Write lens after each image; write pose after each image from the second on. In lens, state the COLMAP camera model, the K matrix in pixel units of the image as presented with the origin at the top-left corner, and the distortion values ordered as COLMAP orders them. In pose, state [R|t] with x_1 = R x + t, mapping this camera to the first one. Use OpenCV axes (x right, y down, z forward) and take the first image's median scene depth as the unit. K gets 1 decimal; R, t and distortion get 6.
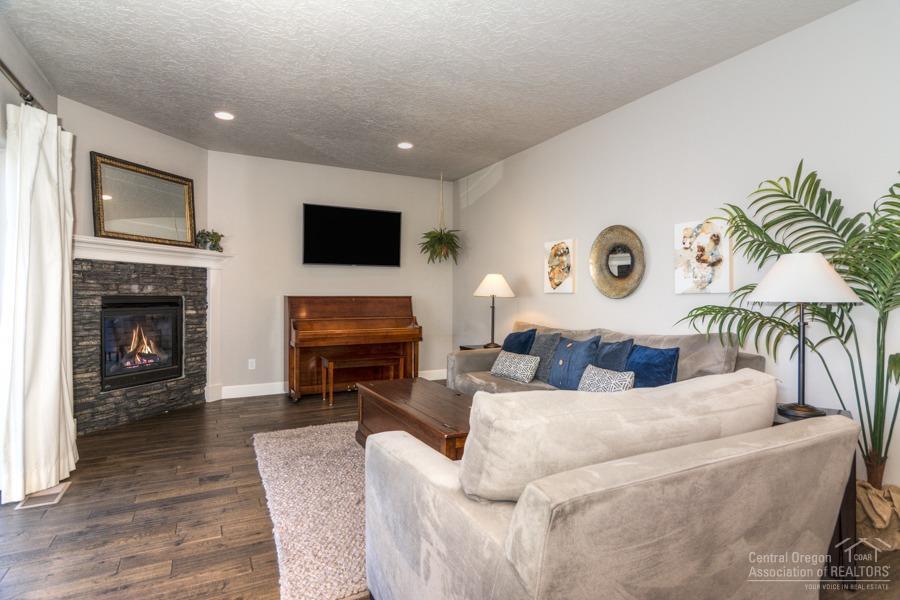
lens RADIAL K [[476.6, 0, 448.8], [0, 476.6, 299.5], [0, 0, 1]] dist [0.005052, -0.003858]
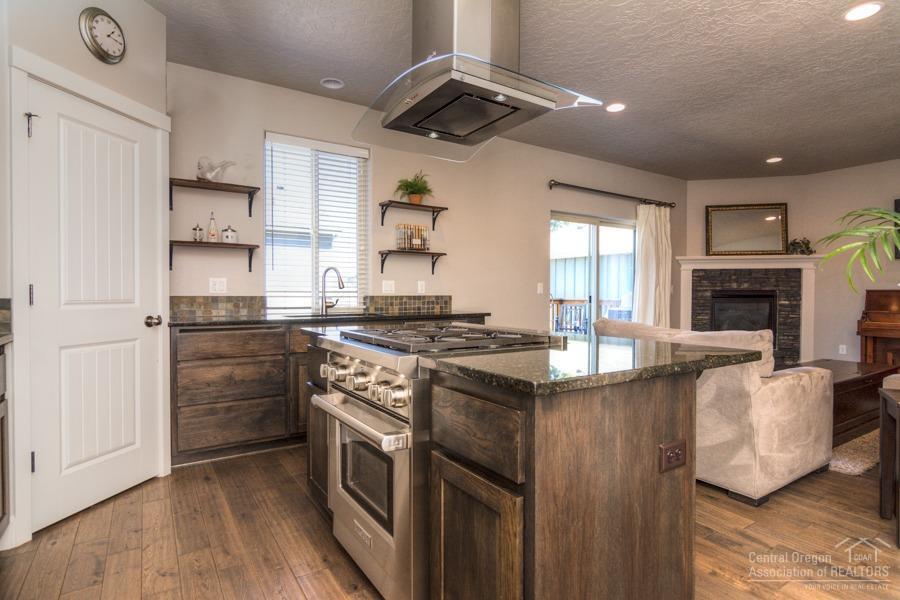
lens RADIAL K [[476.6, 0, 451.0], [0, 476.6, 296.5], [0, 0, 1]] dist [0.005052, -0.003858]
pose [[0.092345, 0.002772, -0.995723, 0.815452], [-0.008381, 0.999963, 0.002006, 0.017681], [0.995692, 0.008160, 0.092365, -0.063066]]
